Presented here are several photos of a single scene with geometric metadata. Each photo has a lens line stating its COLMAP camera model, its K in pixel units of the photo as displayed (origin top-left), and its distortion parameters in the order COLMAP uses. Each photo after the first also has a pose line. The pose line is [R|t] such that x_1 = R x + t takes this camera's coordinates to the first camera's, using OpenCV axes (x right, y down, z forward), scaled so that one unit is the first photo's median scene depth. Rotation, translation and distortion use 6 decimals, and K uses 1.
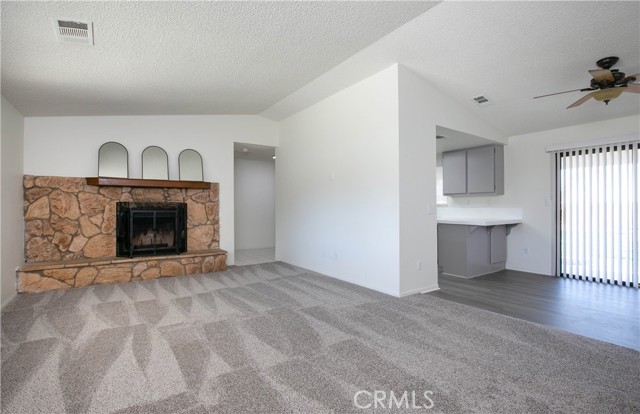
lens RADIAL K [[296.7, 0, 320.0], [0, 296.7, 207.0], [0, 0, 1]] dist [-0.030130, -0.000013]
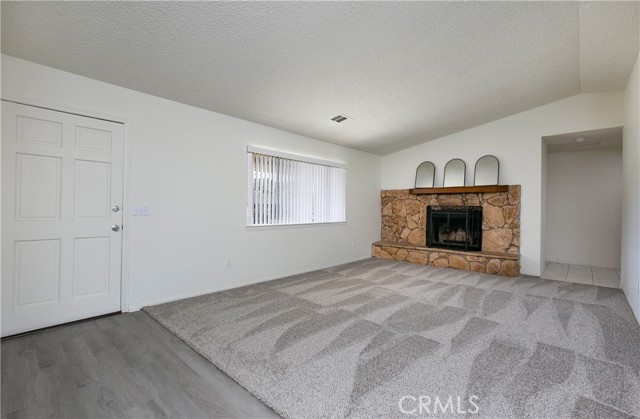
lens RADIAL K [[293.2, 0, 320.0], [0, 293.2, 209.5], [0, 0, 1]] dist [0.000600, 0.000130]
pose [[0.229461, 0.009533, -0.973271, 0.524916], [-0.013233, 0.999890, 0.006674, -0.001155], [0.973228, 0.011348, 0.229562, 0.201861]]
